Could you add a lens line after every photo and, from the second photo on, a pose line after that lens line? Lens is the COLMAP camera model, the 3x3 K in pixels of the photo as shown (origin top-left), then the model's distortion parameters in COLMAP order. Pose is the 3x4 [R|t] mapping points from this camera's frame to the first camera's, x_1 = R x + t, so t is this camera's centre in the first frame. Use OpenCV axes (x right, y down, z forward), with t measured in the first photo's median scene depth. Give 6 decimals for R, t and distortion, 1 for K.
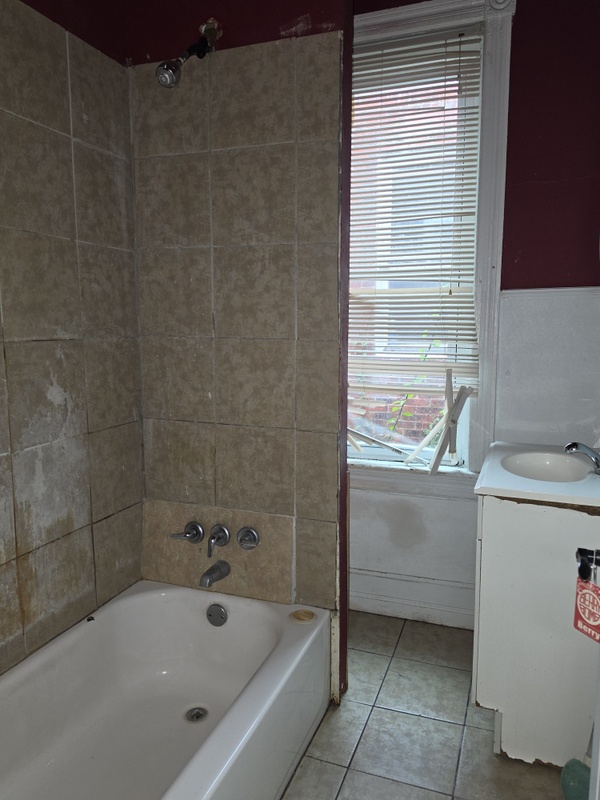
lens RADIAL K [[585.6, 0, 307.8], [0, 585.6, 403.9], [0, 0, 1]] dist [0.073216, -0.103140]
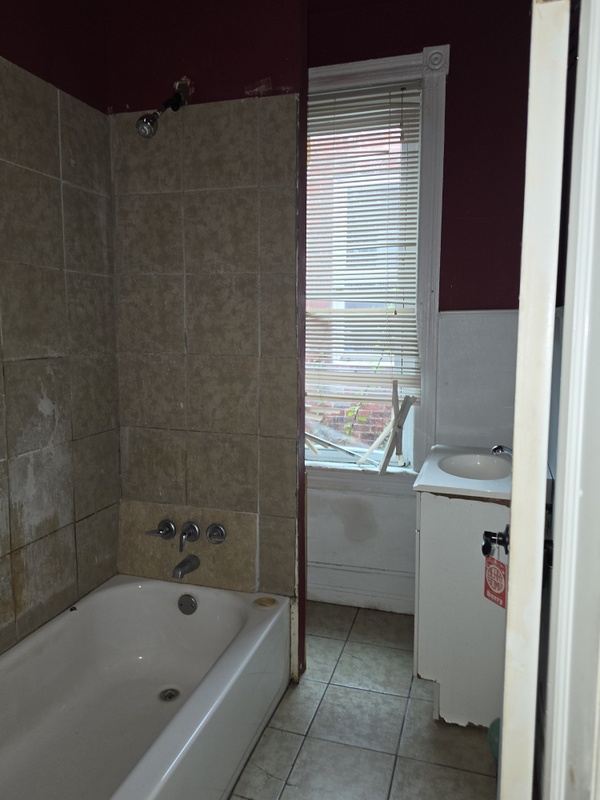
lens RADIAL K [[585.6, 0, 299.0], [0, 585.6, 387.9], [0, 0, 1]] dist [0.073216, -0.103140]
pose [[0.998665, -0.001809, 0.051630, -0.001926], [0.003378, 0.999535, -0.030301, -0.013614], [-0.051551, 0.030435, 0.998206, -0.130527]]
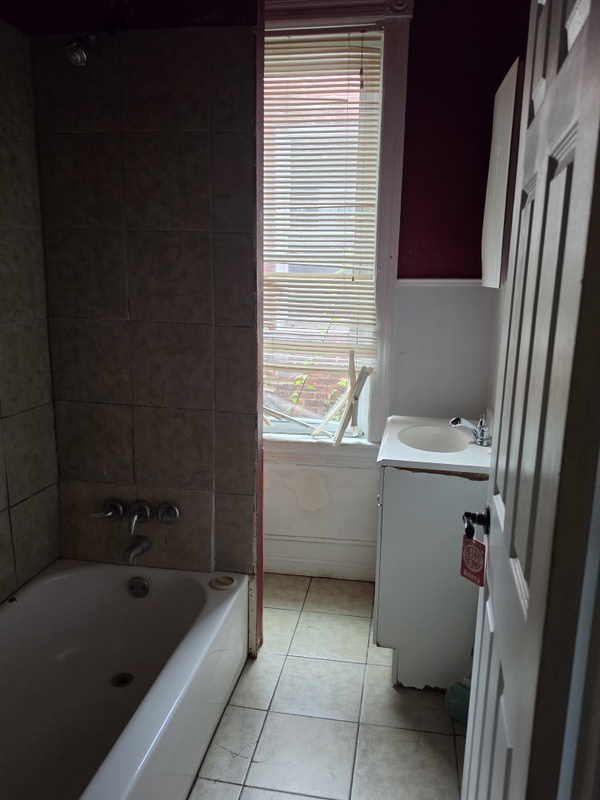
lens RADIAL K [[585.6, 0, 316.0], [0, 585.6, 410.9], [0, 0, 1]] dist [0.073216, -0.103140]
pose [[0.980587, -0.017263, 0.195323, -0.046043], [0.003001, 0.997322, 0.073079, -0.031502], [-0.196062, -0.071075, 0.978012, -0.068736]]
